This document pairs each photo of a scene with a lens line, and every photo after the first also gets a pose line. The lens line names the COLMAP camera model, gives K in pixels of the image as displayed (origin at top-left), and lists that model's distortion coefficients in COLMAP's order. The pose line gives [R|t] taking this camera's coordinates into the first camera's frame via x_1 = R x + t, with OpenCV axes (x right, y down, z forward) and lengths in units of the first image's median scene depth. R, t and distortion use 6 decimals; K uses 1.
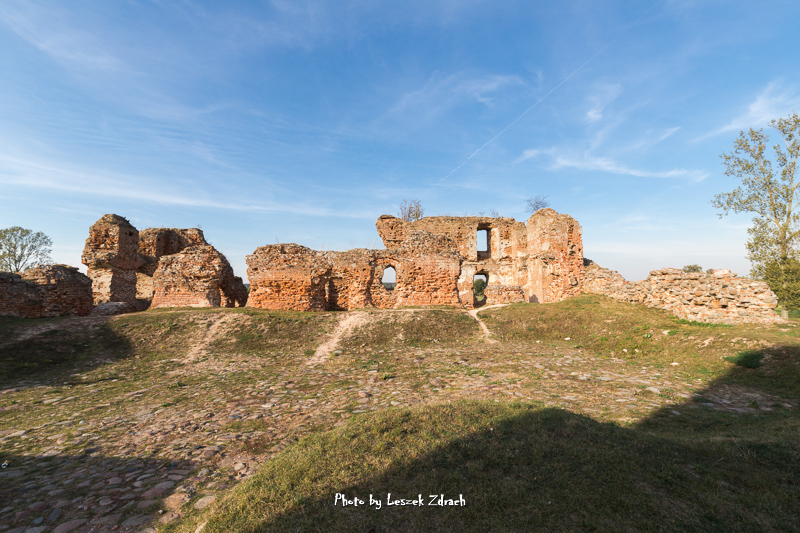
lens RADIAL K [[355.6, 0, 400.0], [0, 355.6, 266.5], [0, 0, 1]] dist [0.001014, -0.000007]
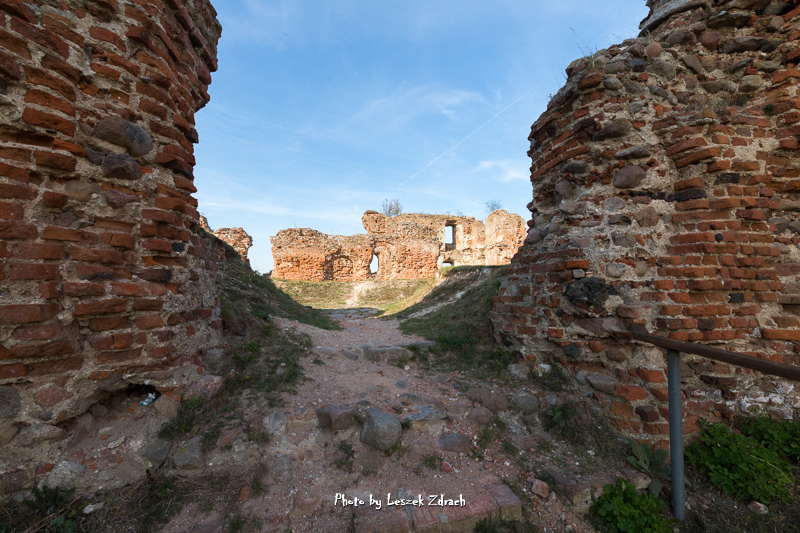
lens RADIAL K [[347.5, 0, 403.4], [0, 347.5, 270.4], [0, 0, 1]] dist [0.001474, 0.000066]
pose [[0.989915, 0.013751, 0.140995, -0.143923], [-0.014778, 0.999871, 0.006238, 0.071231], [-0.140891, -0.008259, 0.989991, -0.252503]]
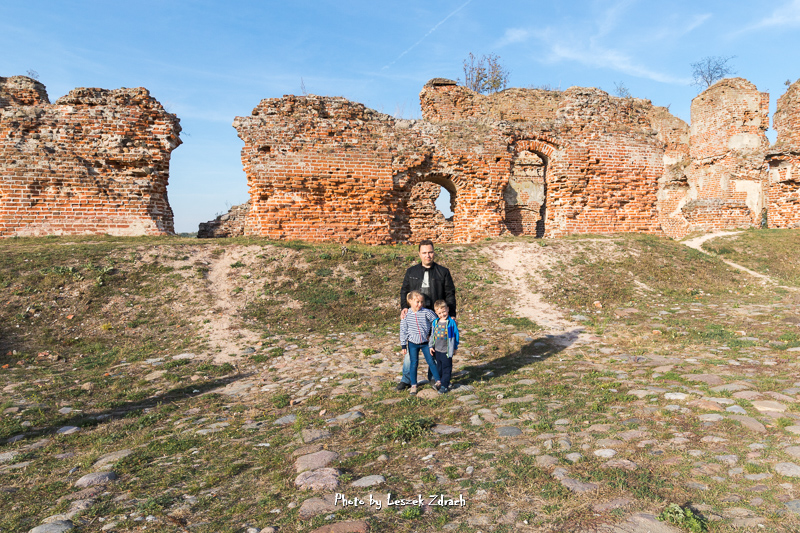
lens RADIAL K [[548.2, 0, 468.2], [0, 548.2, 265.5], [0, 0, 1]] dist [0.004067, -0.000147]
pose [[0.968266, -0.017959, 0.249278, -0.325613], [-0.007543, 0.994861, 0.100973, 0.076293], [-0.249810, -0.099649, 0.963154, 0.274887]]
